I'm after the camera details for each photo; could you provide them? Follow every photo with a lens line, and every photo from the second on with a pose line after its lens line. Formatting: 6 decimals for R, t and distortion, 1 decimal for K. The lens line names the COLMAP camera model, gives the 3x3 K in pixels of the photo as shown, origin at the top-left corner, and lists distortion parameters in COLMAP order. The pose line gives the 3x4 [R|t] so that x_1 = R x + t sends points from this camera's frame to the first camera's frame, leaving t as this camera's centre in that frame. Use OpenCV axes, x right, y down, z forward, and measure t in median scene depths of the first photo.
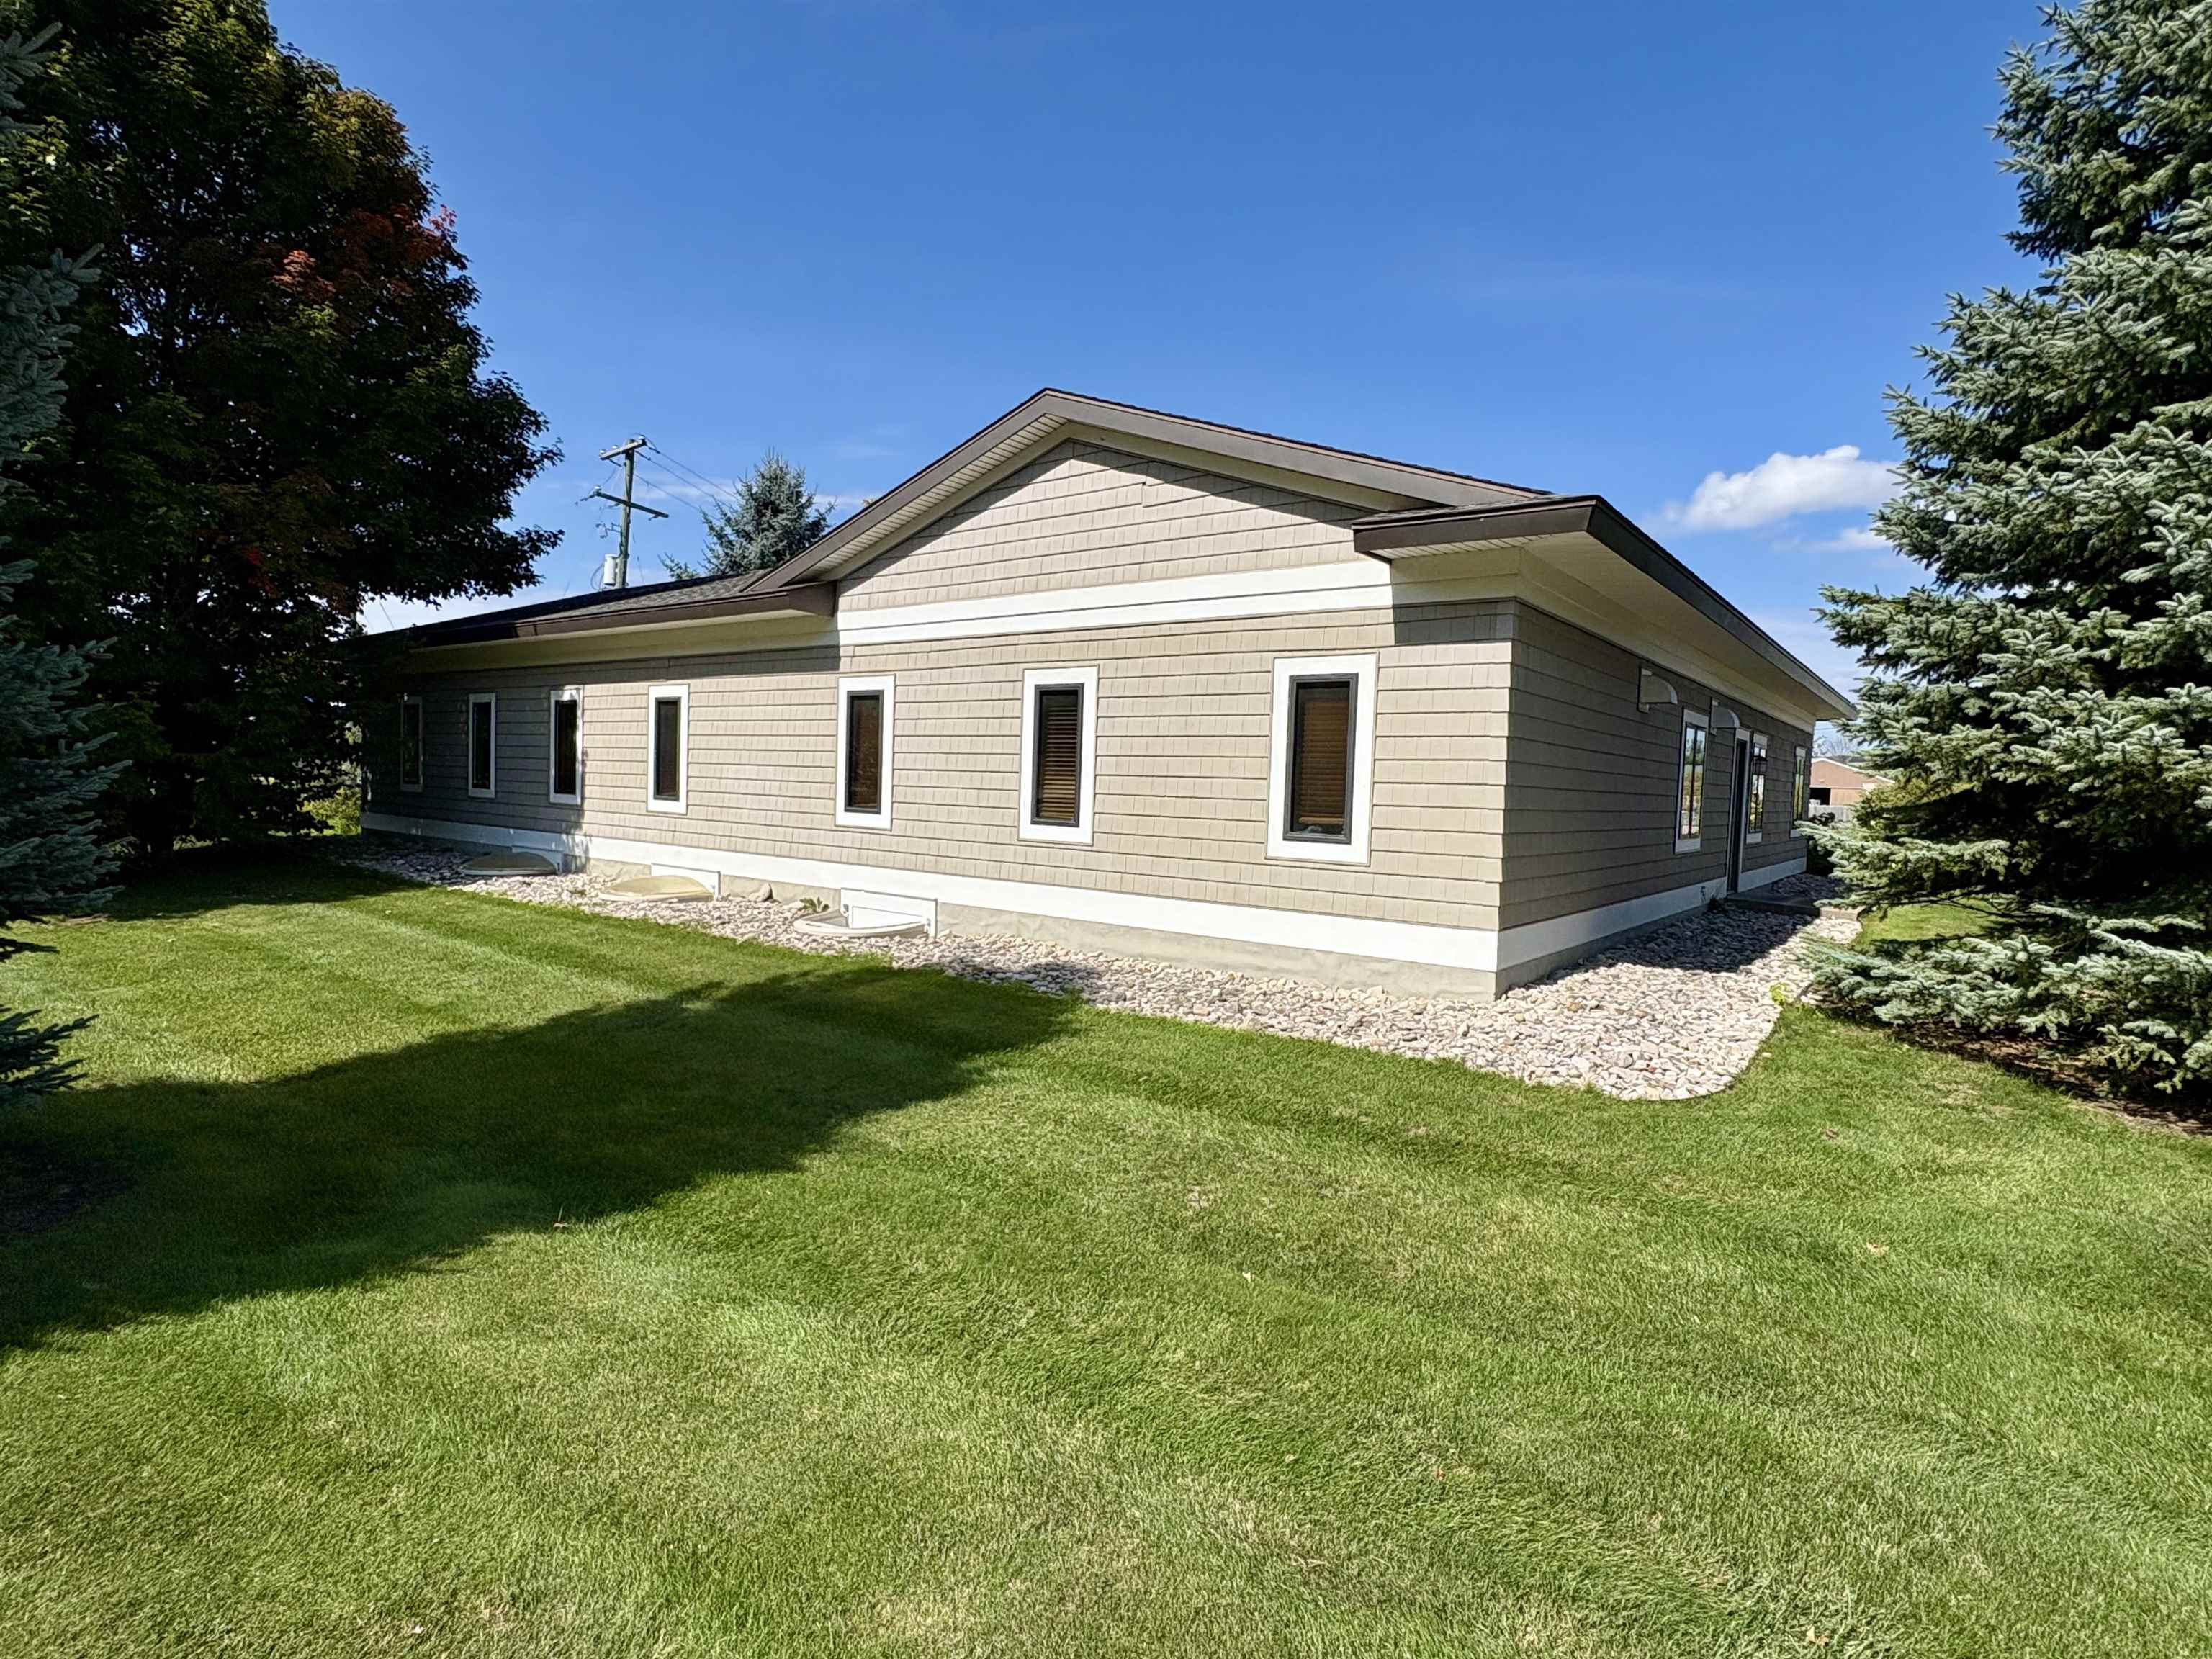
lens RADIAL K [[1145.2, 0, 1106.0], [0, 1145.2, 829.5], [0, 0, 1]] dist [-0.000075, 0.000004]
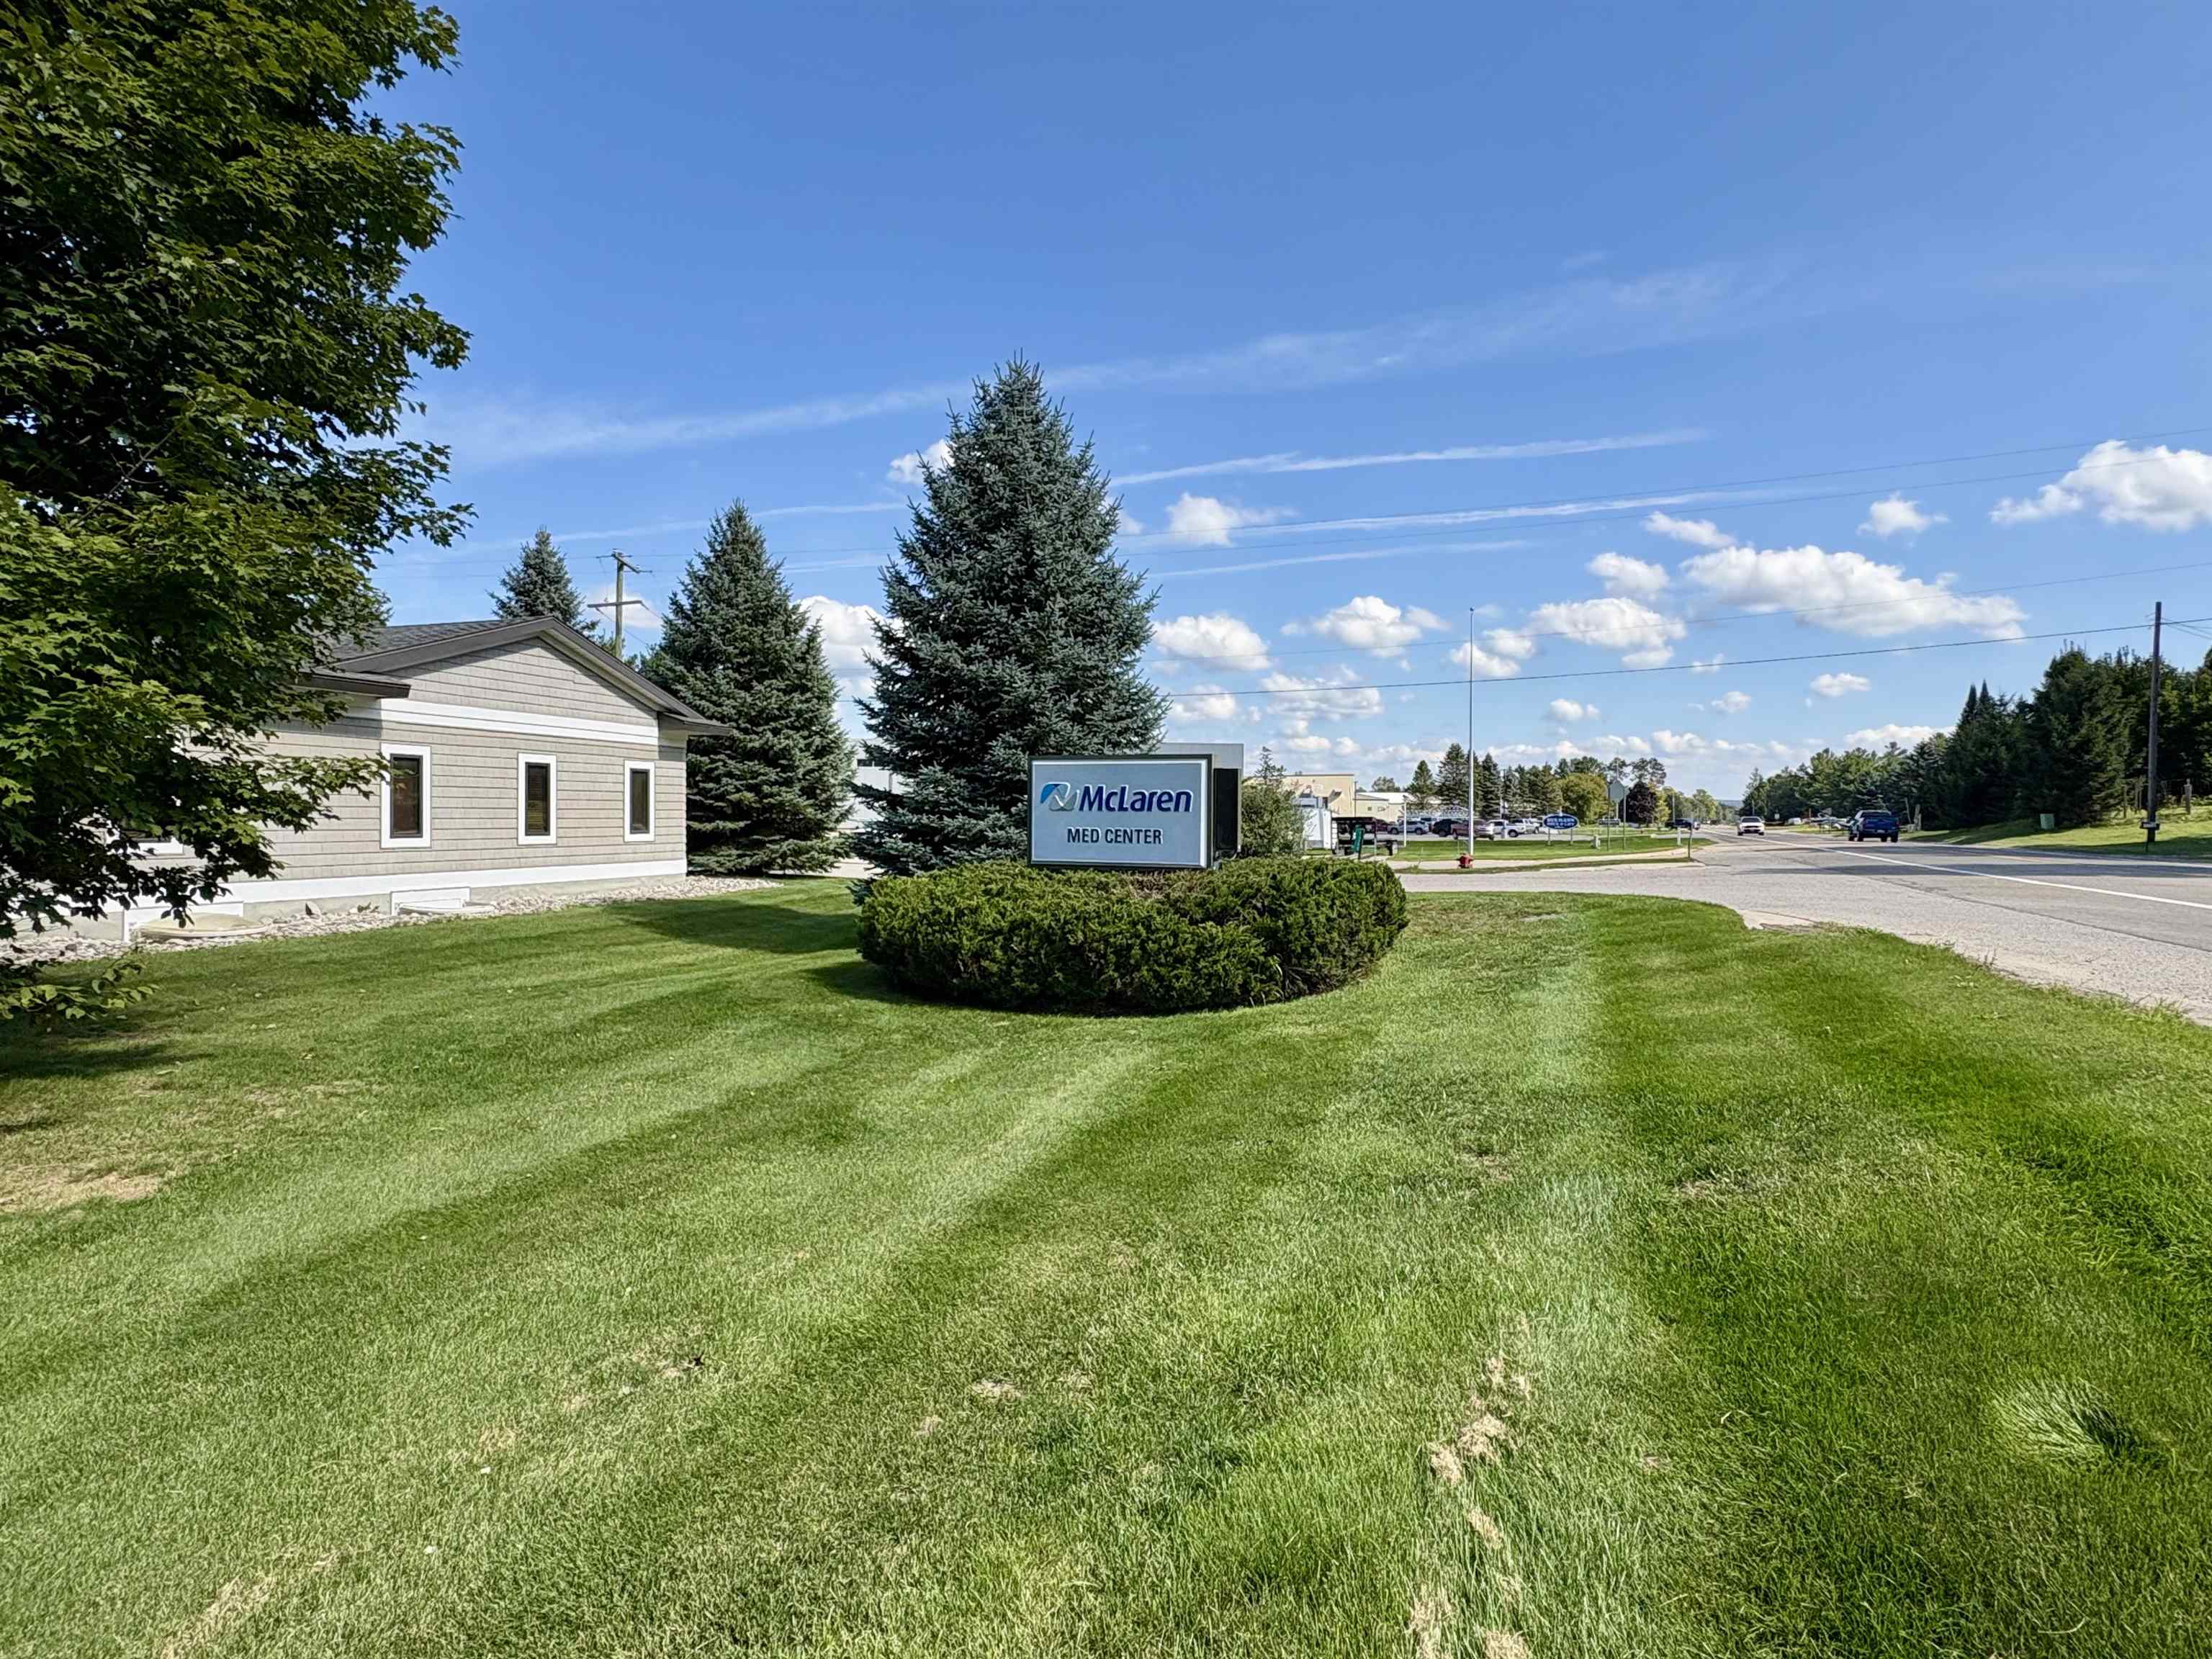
lens RADIAL K [[1145.2, 0, 1106.0], [0, 1145.2, 829.5], [0, 0, 1]] dist [-0.000075, 0.000004]
pose [[-0.341874, -0.058097, 0.937948, -2.285940], [0.000817, 0.998068, 0.062118, -0.139159], [-0.939745, 0.022003, -0.341166, 0.793184]]
